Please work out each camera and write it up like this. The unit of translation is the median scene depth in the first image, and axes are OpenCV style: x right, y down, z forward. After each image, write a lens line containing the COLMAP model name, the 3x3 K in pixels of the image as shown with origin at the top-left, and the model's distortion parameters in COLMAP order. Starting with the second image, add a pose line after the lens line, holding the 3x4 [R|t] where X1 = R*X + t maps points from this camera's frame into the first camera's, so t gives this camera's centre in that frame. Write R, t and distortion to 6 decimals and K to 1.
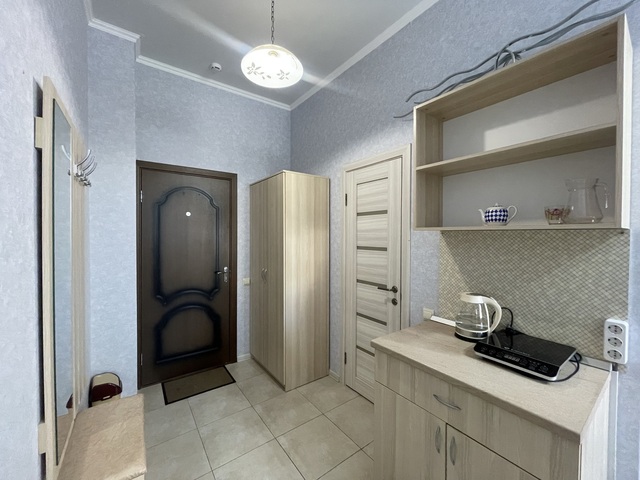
lens RADIAL K [[258.5, 0, 320.0], [0, 258.5, 240.0], [0, 0, 1]] dist [-0.000718, 0.000226]
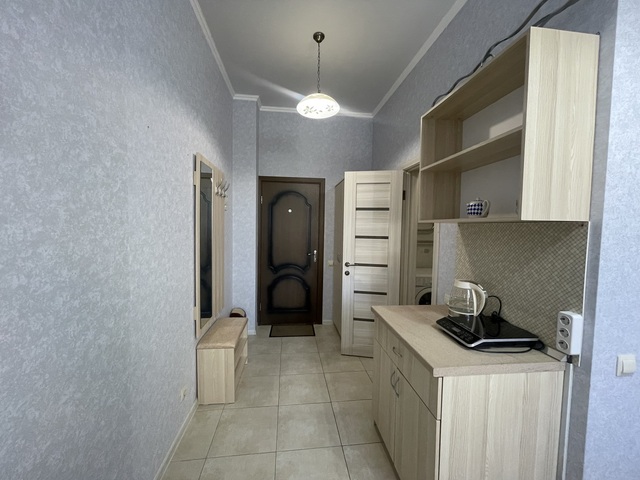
lens RADIAL K [[258.5, 0, 320.0], [0, 258.5, 240.0], [0, 0, 1]] dist [-0.000718, 0.000226]
pose [[0.872045, 0.036855, -0.488037, 0.540998], [-0.023789, 0.999174, 0.032947, 0.013458], [0.488848, -0.017121, 0.872201, -0.241194]]
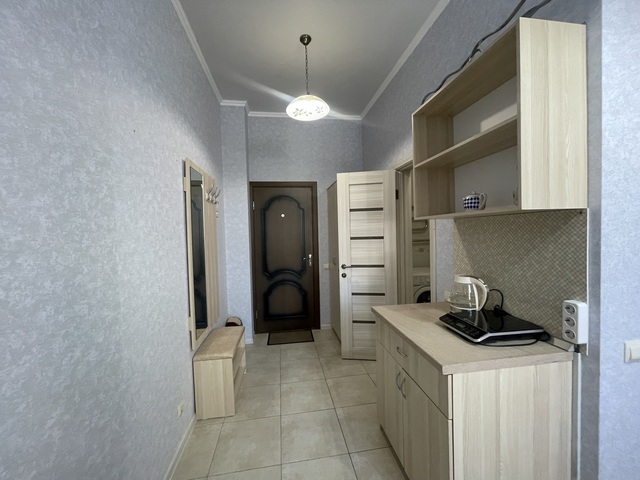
lens RADIAL K [[258.5, 0, 320.0], [0, 258.5, 240.0], [0, 0, 1]] dist [-0.000718, 0.000226]
pose [[0.886273, -0.012290, -0.463001, 0.515173], [0.020423, 0.999713, 0.012557, 0.030102], [0.462713, -0.020585, 0.886269, -0.230078]]
